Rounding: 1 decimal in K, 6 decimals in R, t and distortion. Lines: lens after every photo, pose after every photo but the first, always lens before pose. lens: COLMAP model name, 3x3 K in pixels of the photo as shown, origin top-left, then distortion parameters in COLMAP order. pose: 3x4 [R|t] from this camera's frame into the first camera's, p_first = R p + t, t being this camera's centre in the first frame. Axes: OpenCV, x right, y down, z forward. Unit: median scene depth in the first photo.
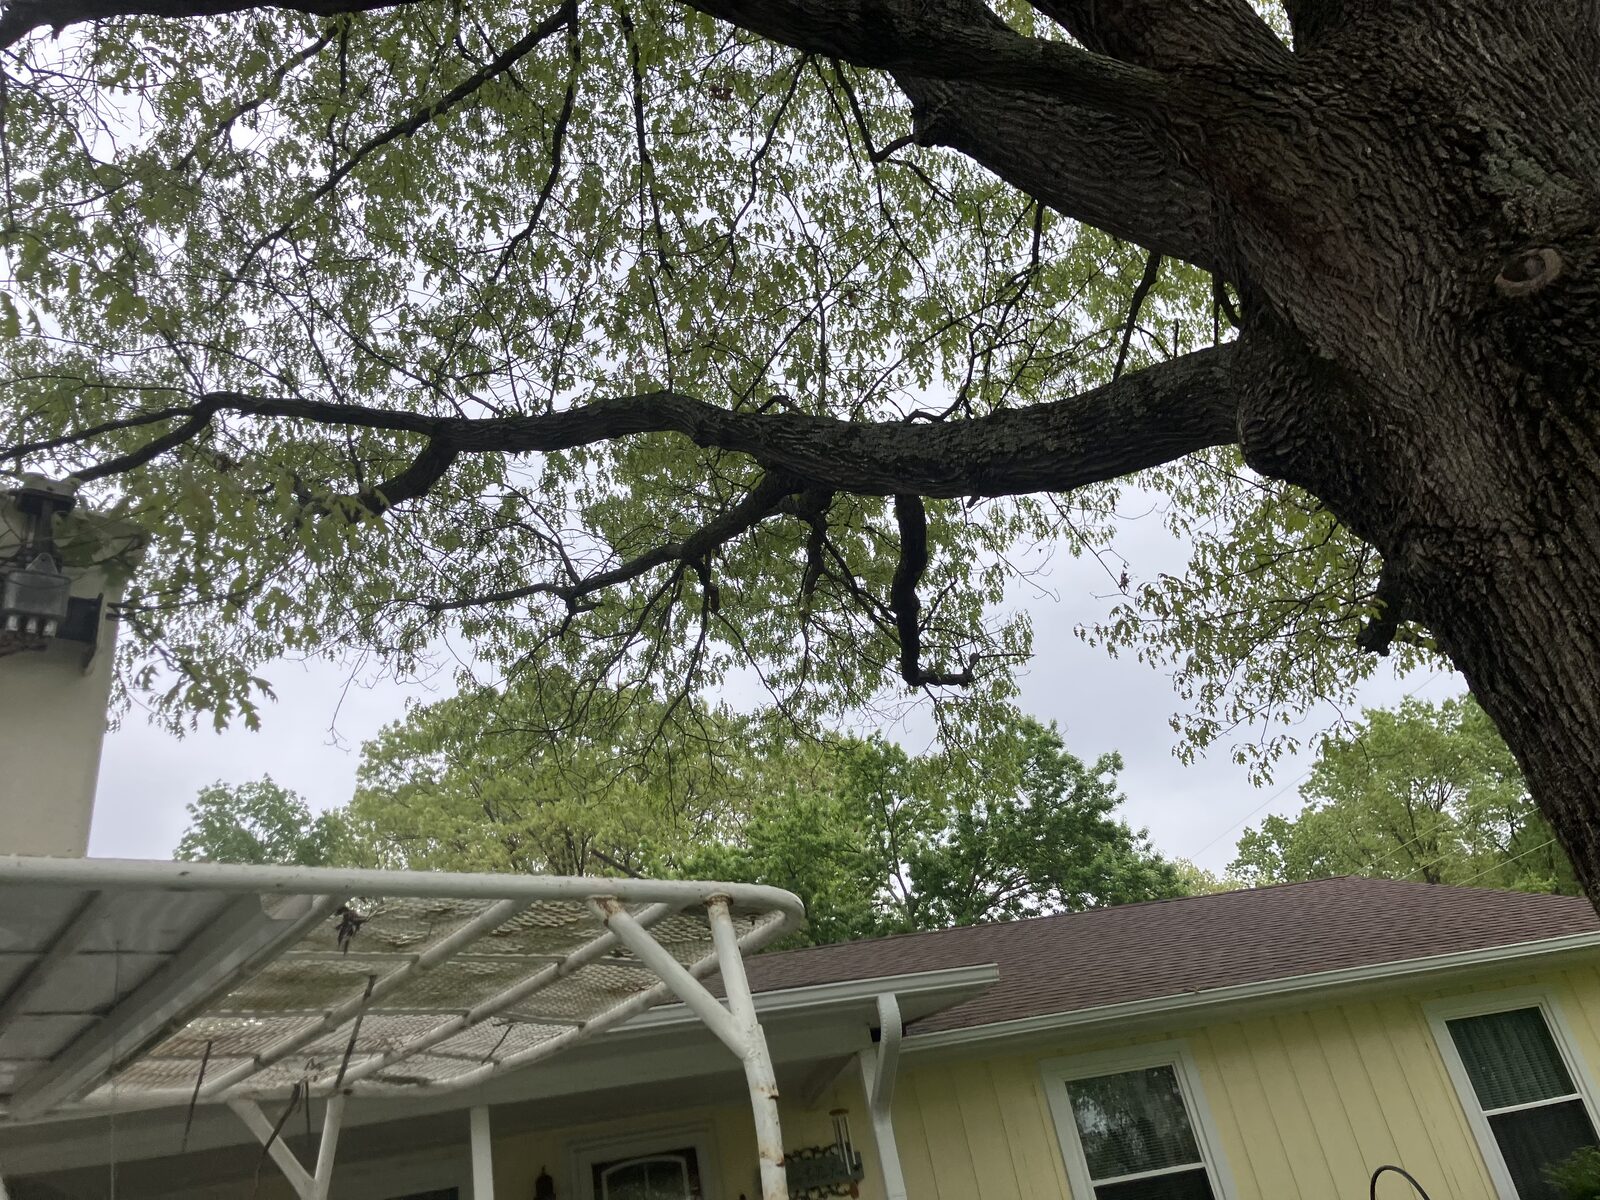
lens RADIAL K [[1299.5, 0, 800.0], [0, 1299.5, 600.0], [0, 0, 1]] dist [0.002213, -0.000970]
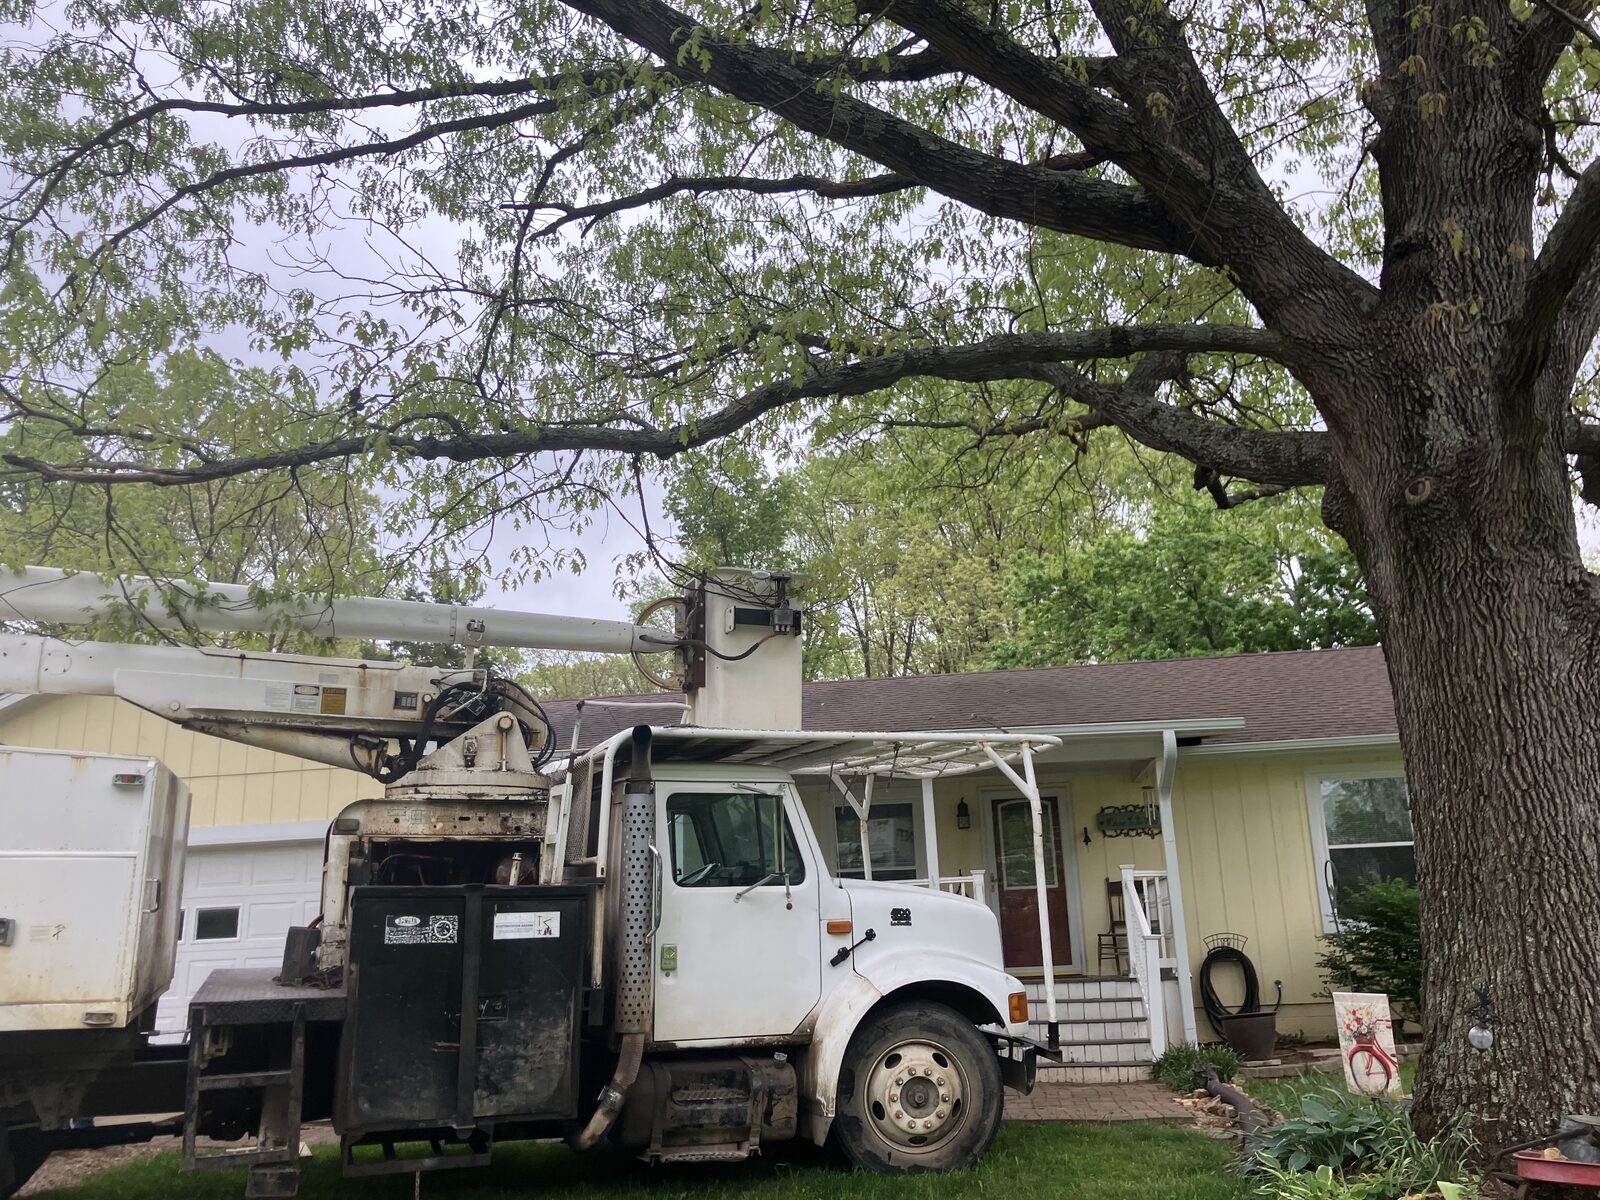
lens RADIAL K [[1299.5, 0, 800.0], [0, 1299.5, 600.0], [0, 0, 1]] dist [0.002213, -0.000970]
pose [[0.948946, 0.063861, -0.308907, 0.119770], [0.023804, 0.962003, 0.272000, -0.308002], [0.314540, -0.265467, 0.911368, -0.592483]]
